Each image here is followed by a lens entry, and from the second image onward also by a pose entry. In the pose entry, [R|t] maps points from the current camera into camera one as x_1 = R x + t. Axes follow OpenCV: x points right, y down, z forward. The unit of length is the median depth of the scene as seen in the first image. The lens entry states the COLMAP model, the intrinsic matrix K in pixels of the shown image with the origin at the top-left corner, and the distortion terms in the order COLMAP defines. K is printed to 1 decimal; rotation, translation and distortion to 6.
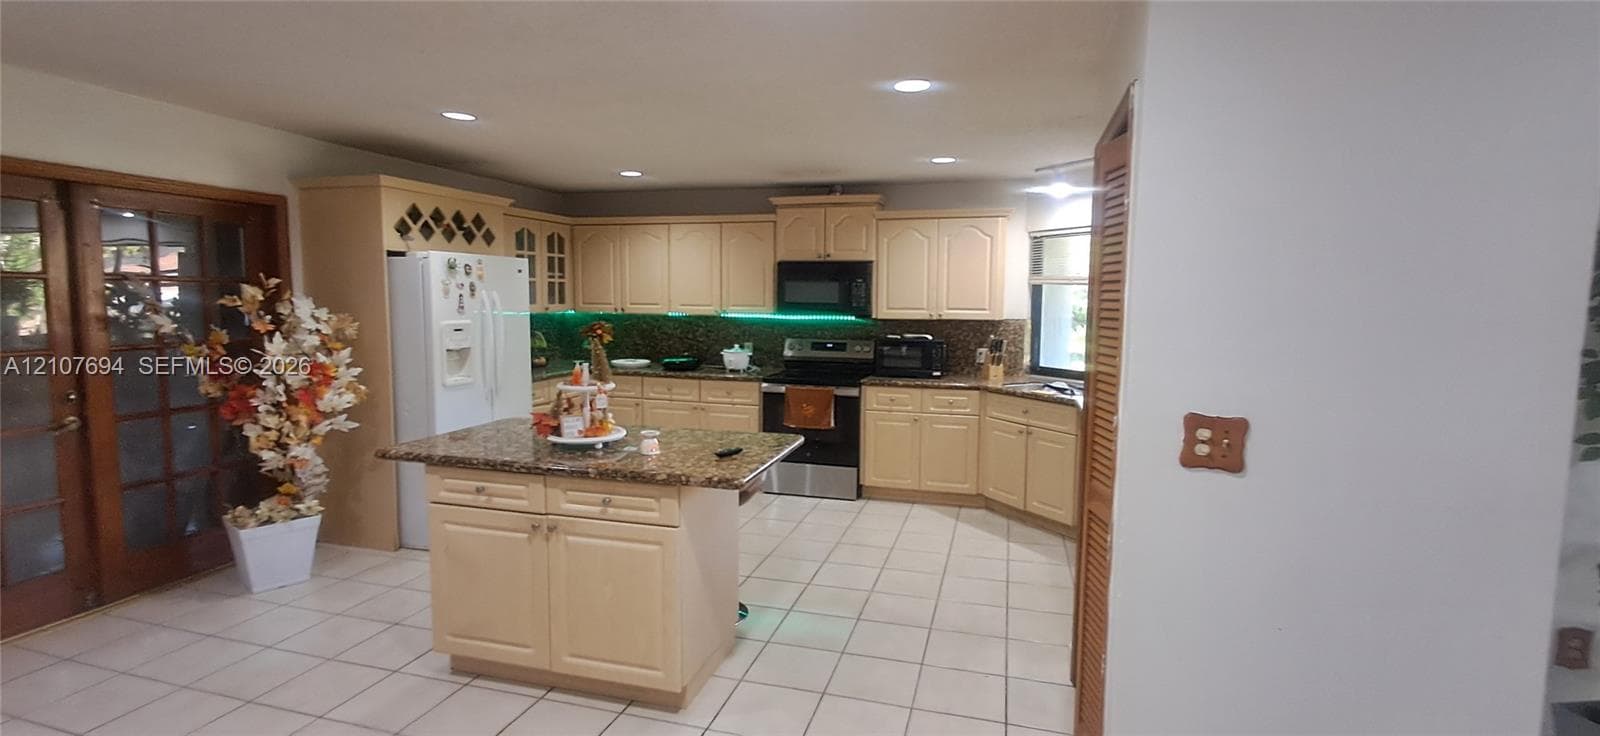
lens RADIAL K [[726.8, 0, 801.4], [0, 726.8, 364.7], [0, 0, 1]] dist [-0.004477, 0.000172]
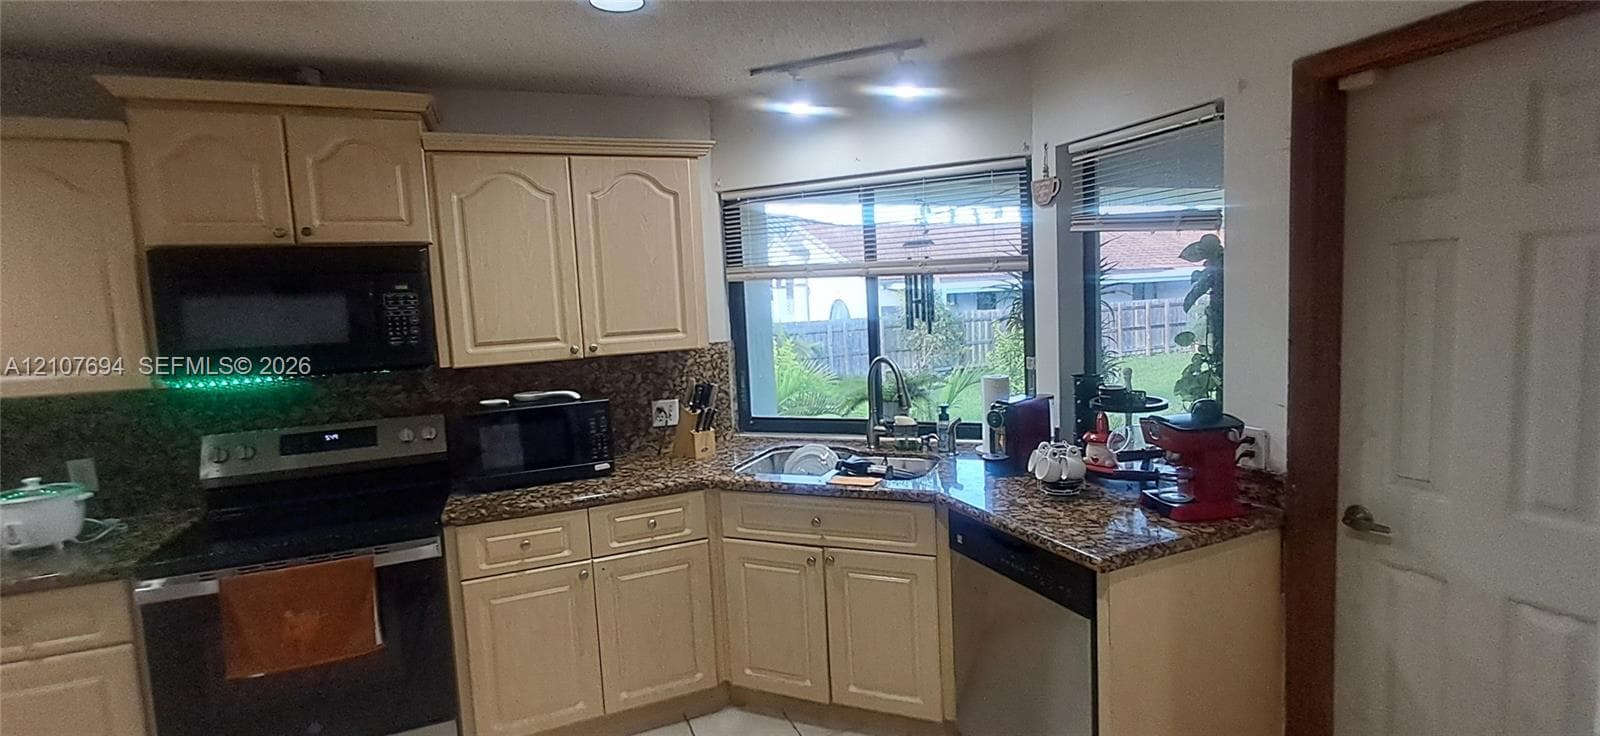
lens RADIAL K [[726.8, 0, 798.9], [0, 726.8, 362.1], [0, 0, 1]] dist [-0.004477, 0.000172]
pose [[0.773108, -0.104170, 0.625662, -0.013368], [0.113051, 0.993257, 0.025681, -0.054723], [-0.624119, 0.050878, 0.779671, 0.508962]]
